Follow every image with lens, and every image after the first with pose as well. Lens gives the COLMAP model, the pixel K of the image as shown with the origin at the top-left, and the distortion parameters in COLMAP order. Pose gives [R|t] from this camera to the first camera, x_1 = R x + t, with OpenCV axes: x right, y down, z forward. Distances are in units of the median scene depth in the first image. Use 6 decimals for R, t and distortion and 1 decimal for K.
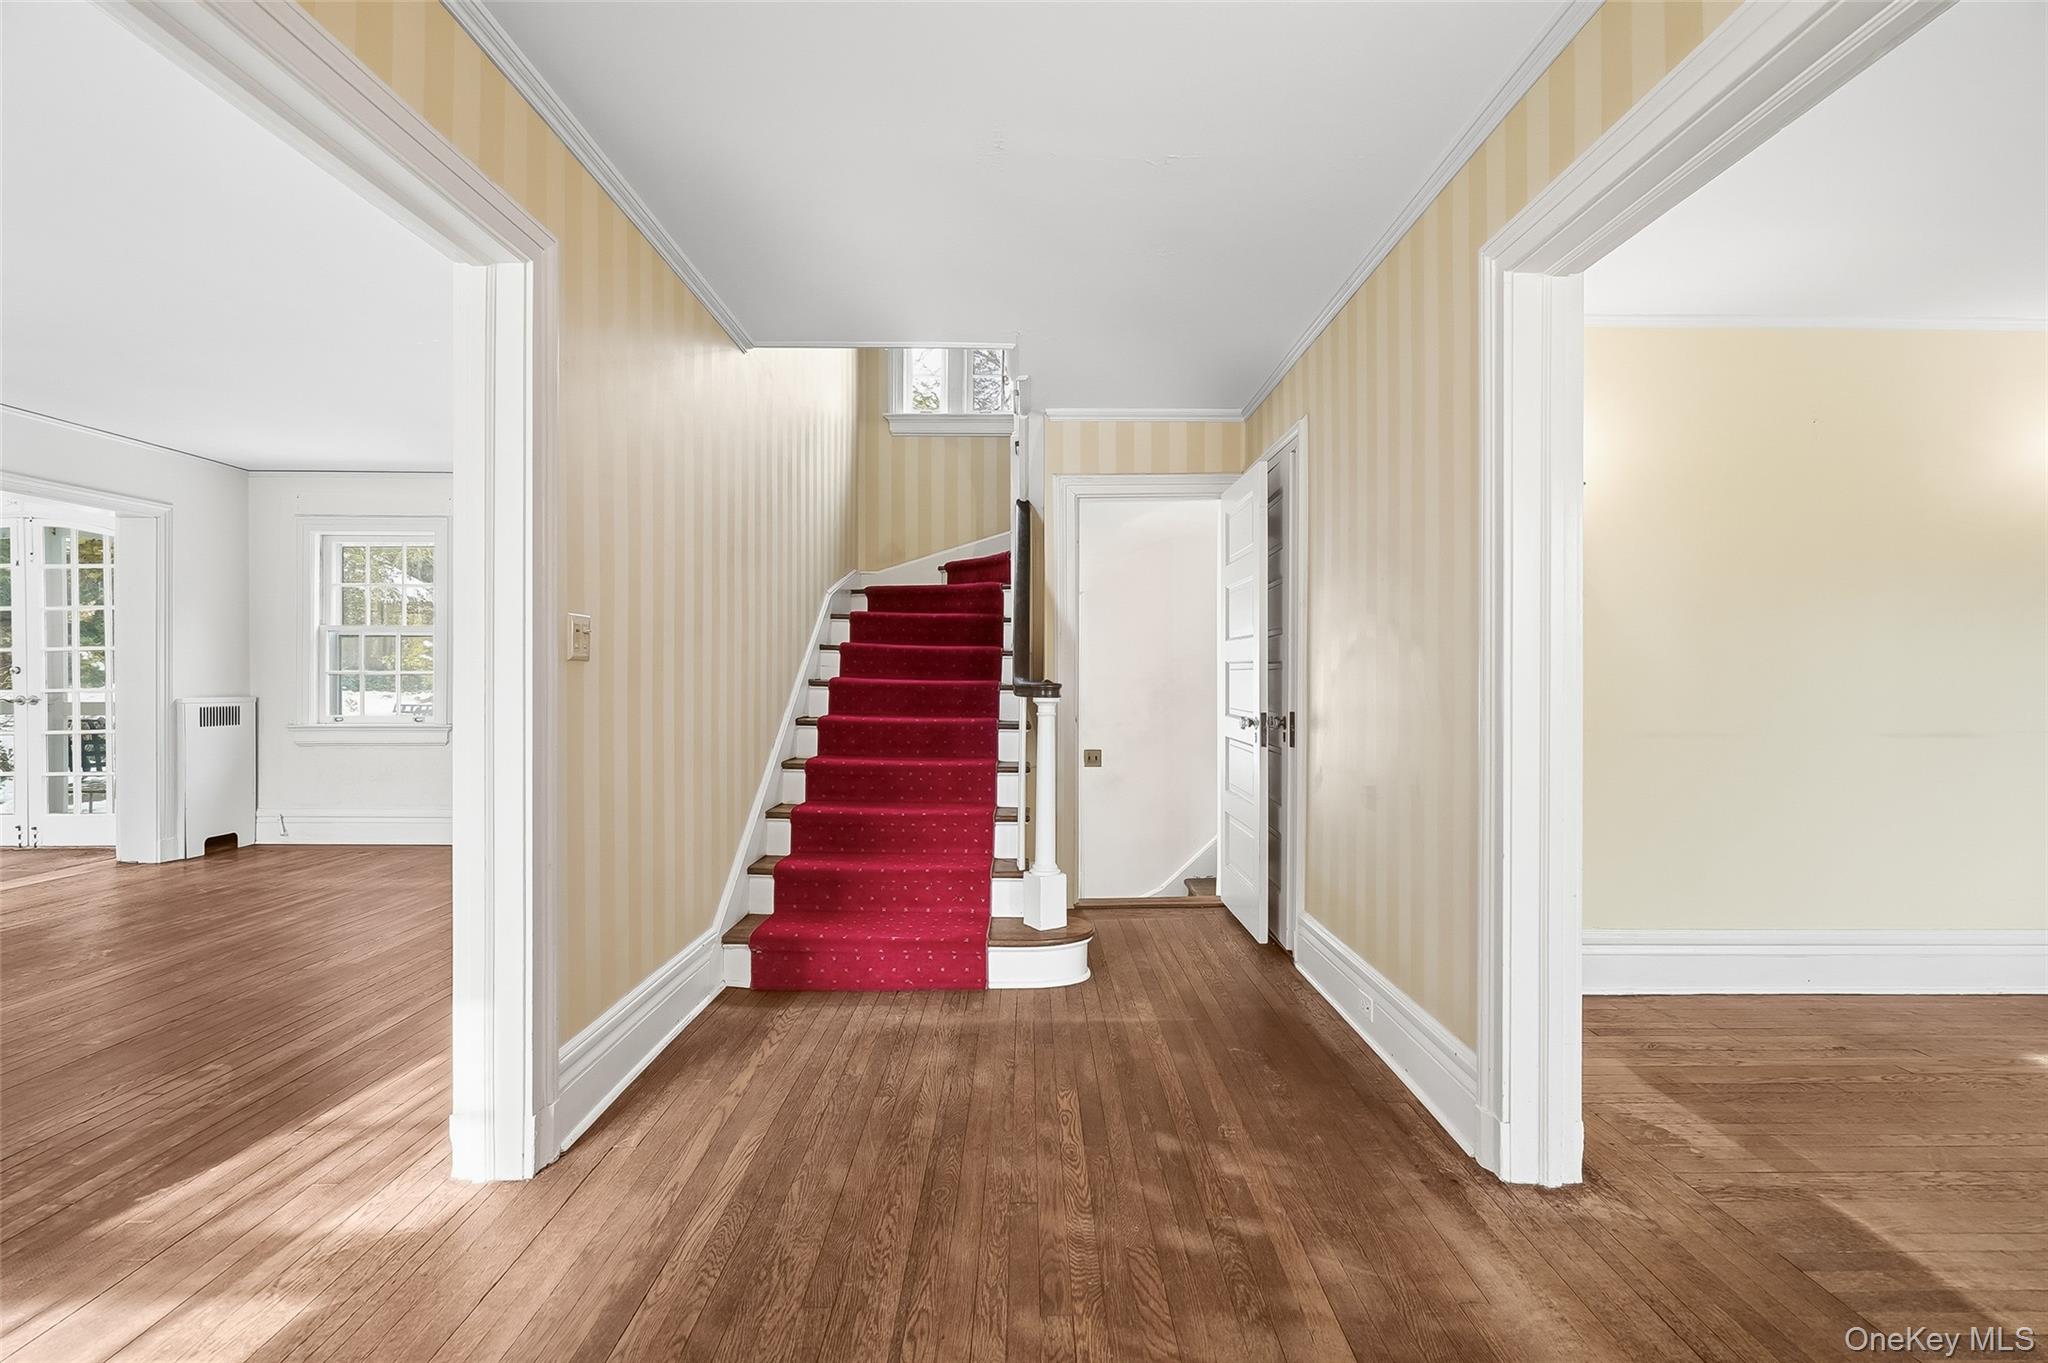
lens RADIAL K [[941.8, 0, 1028.6], [0, 941.8, 677.8], [0, 0, 1]] dist [-0.007924, 0.003137]
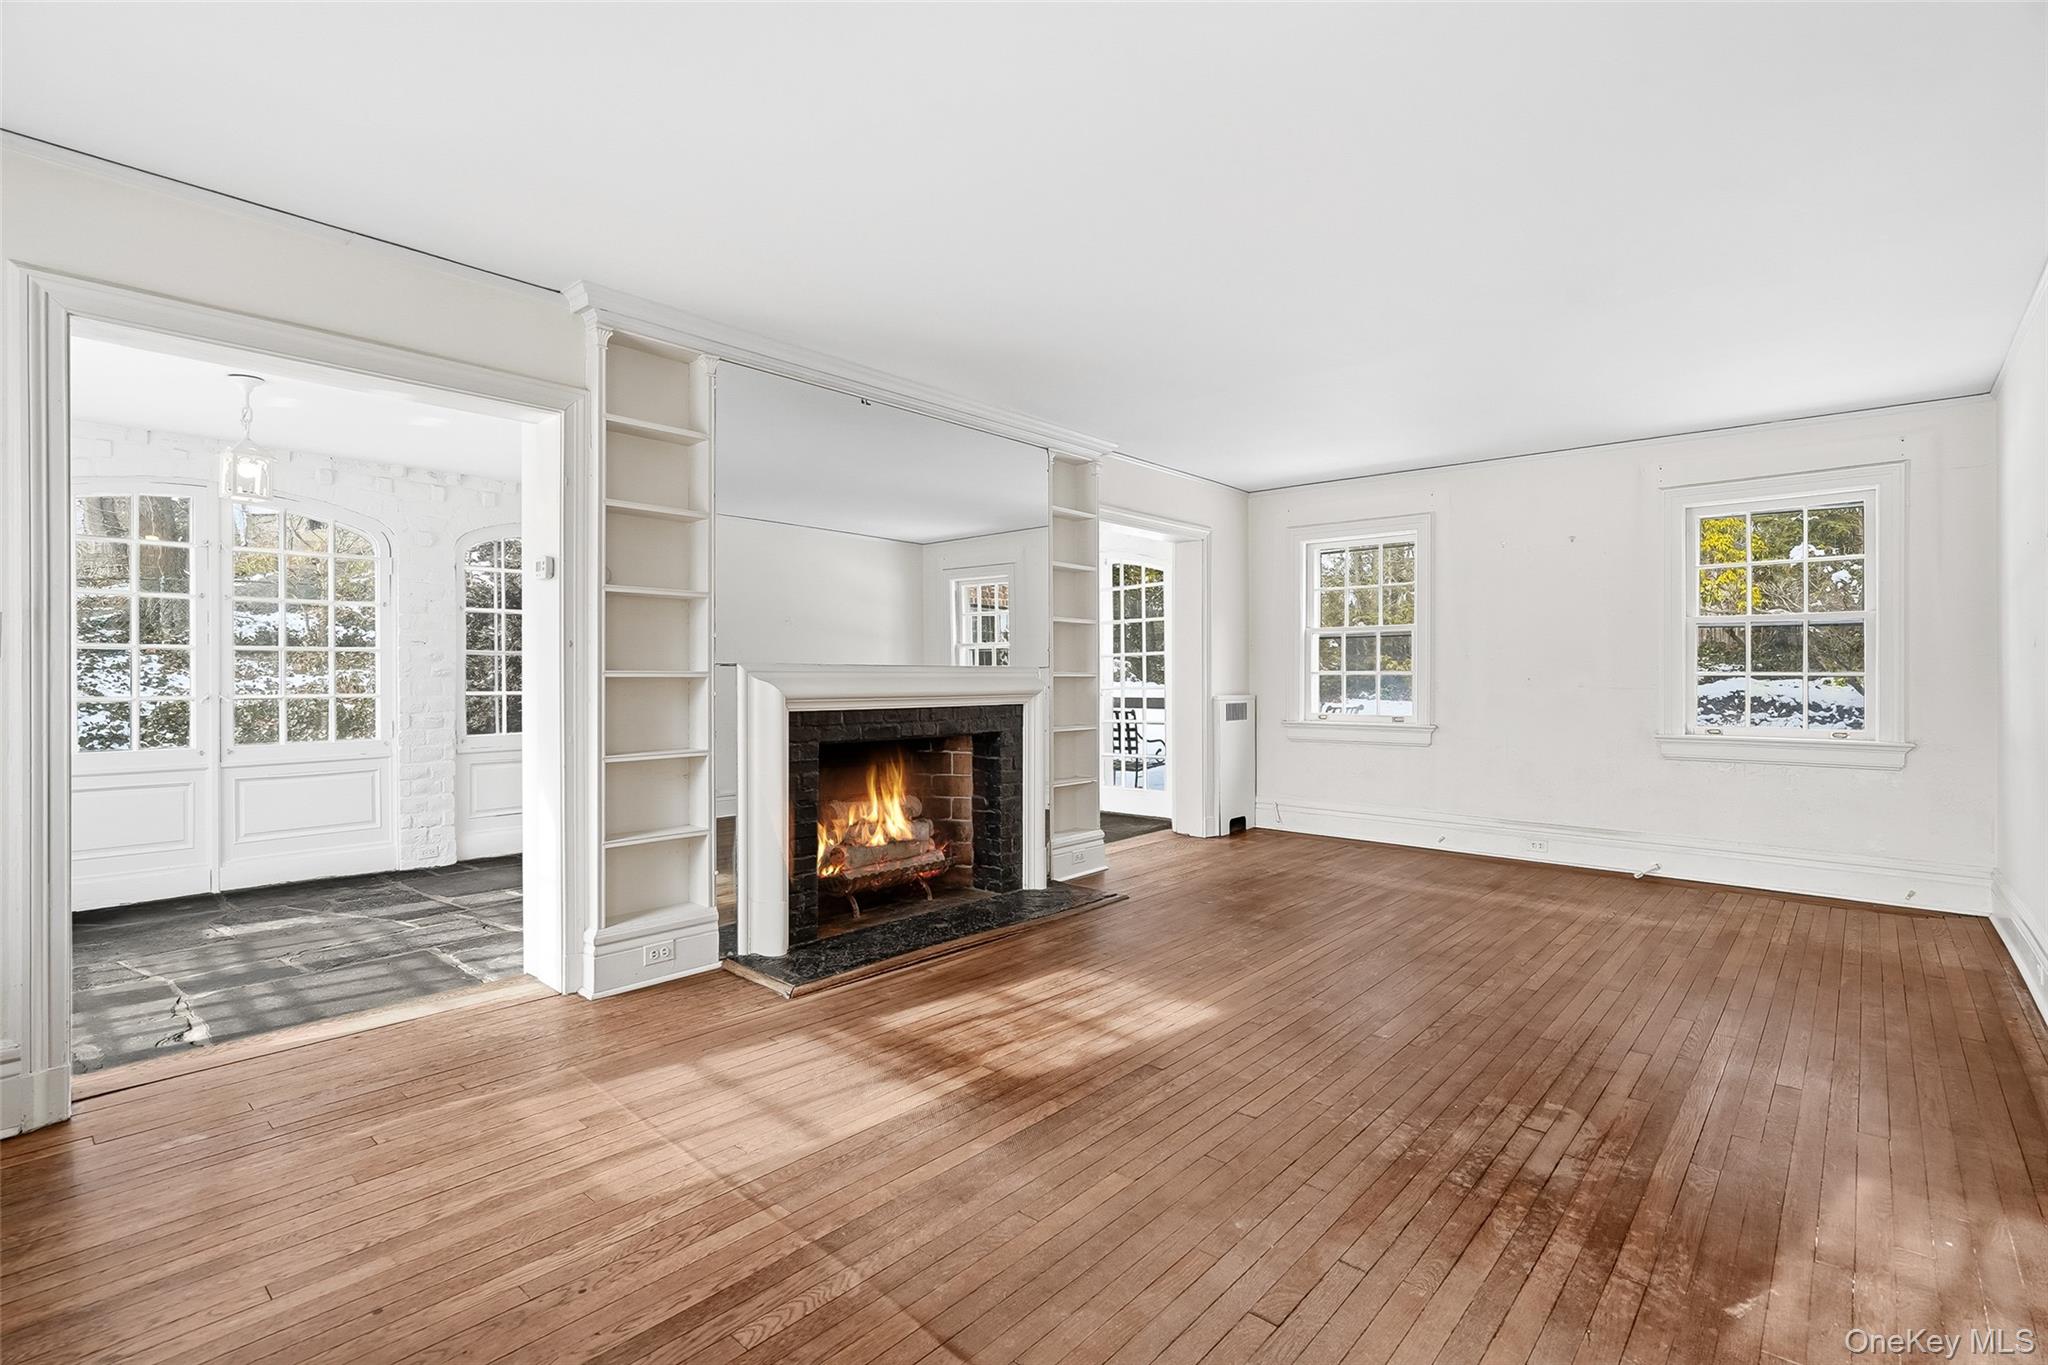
lens RADIAL K [[941.8, 0, 1011.4], [0, 941.8, 676.1], [0, 0, 1]] dist [-0.007924, 0.003137]
pose [[0.733092, 0.000067, -0.680129, -0.309439], [-0.000707, 1.000000, -0.000664, -0.000817], [0.680129, 0.000968, 0.733092, -0.012954]]
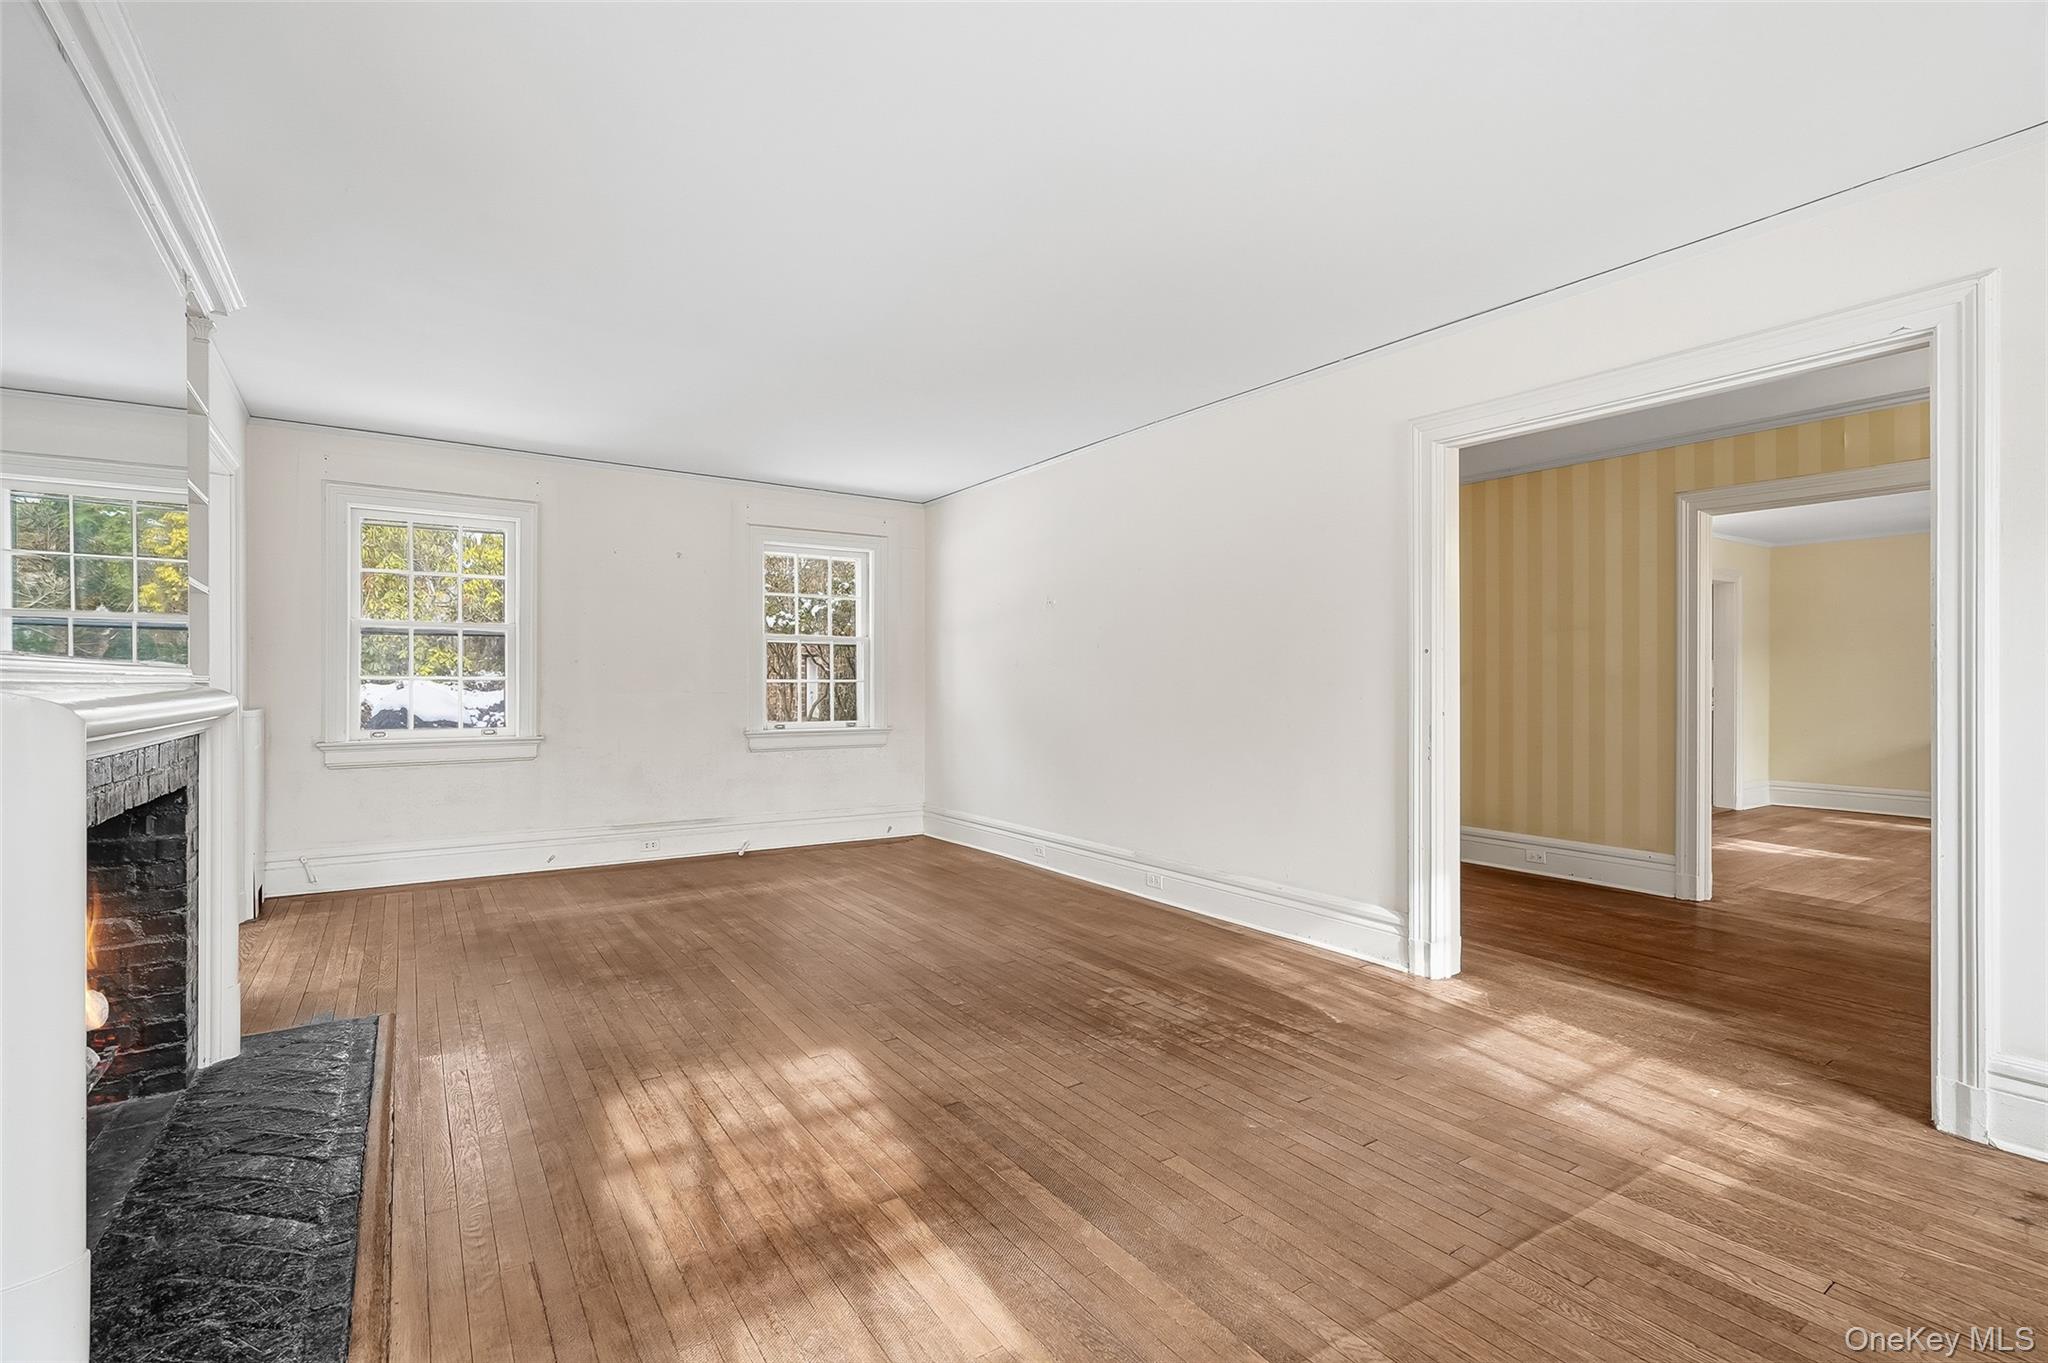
lens RADIAL K [[941.8, 0, 1034.9], [0, 941.8, 683.9], [0, 0, 1]] dist [-0.007924, 0.003137]
pose [[0.827065, 0.001560, 0.562104, -0.814280], [-0.001809, 0.999998, -0.000114, -0.000686], [-0.562104, -0.000923, 0.827066, -0.001124]]
